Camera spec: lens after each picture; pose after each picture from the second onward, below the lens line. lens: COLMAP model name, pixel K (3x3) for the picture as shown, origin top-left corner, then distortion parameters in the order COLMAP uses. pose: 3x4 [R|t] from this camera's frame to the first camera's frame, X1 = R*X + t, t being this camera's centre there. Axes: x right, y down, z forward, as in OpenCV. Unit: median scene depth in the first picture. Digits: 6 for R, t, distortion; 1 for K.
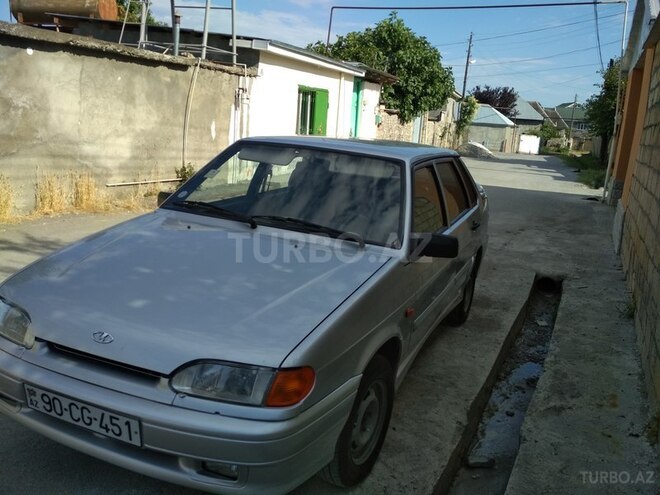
lens RADIAL K [[599.9, 0, 331.9], [0, 599.9, 236.2], [0, 0, 1]] dist [0.096258, -0.207257]
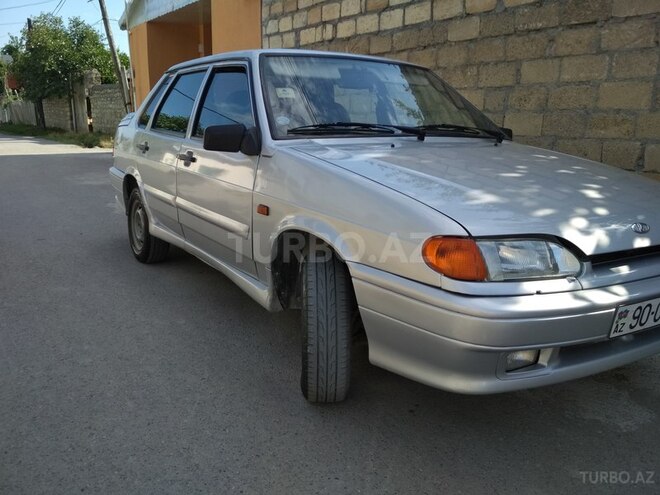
lens RADIAL K [[594.2, 0, 328.8], [0, 594.2, 259.7], [0, 0, 1]] dist [0.107813, -0.222697]
pose [[0.579332, -0.255429, 0.774035, -0.286874], [0.187071, 0.965948, 0.178745, -0.007834], [-0.793334, 0.041247, 0.607388, 0.174081]]
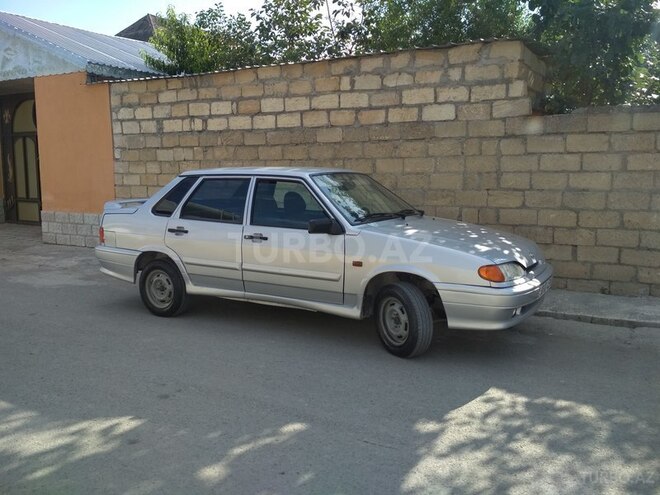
lens RADIAL K [[593.5, 0, 328.2], [0, 593.5, 255.1], [0, 0, 1]] dist [0.107647, -0.227058]
pose [[0.127201, -0.227951, 0.965328, -0.541808], [0.209048, 0.957534, 0.198564, -0.088334], [-0.969597, 0.176543, 0.169452, 0.285034]]
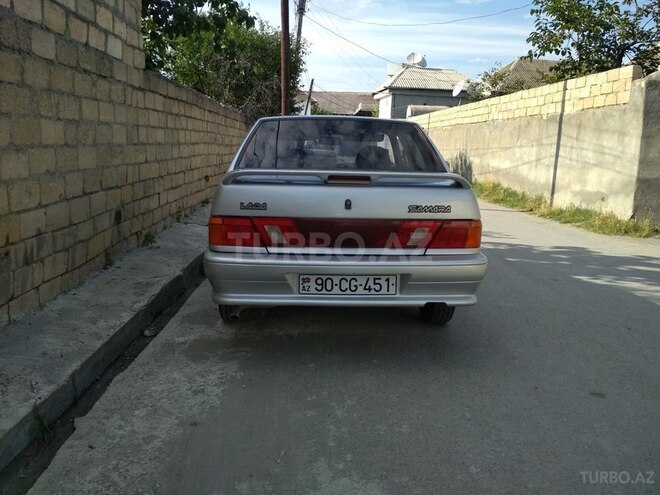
lens RADIAL K [[593.4, 0, 328.5], [0, 593.4, 258.1], [0, 0, 1]] dist [0.108548, -0.226041]
pose [[-0.901184, -0.025693, -0.432674, 0.220573], [-0.181005, 0.929339, 0.321816, -0.113545], [0.393833, 0.368331, -0.842157, 0.844849]]
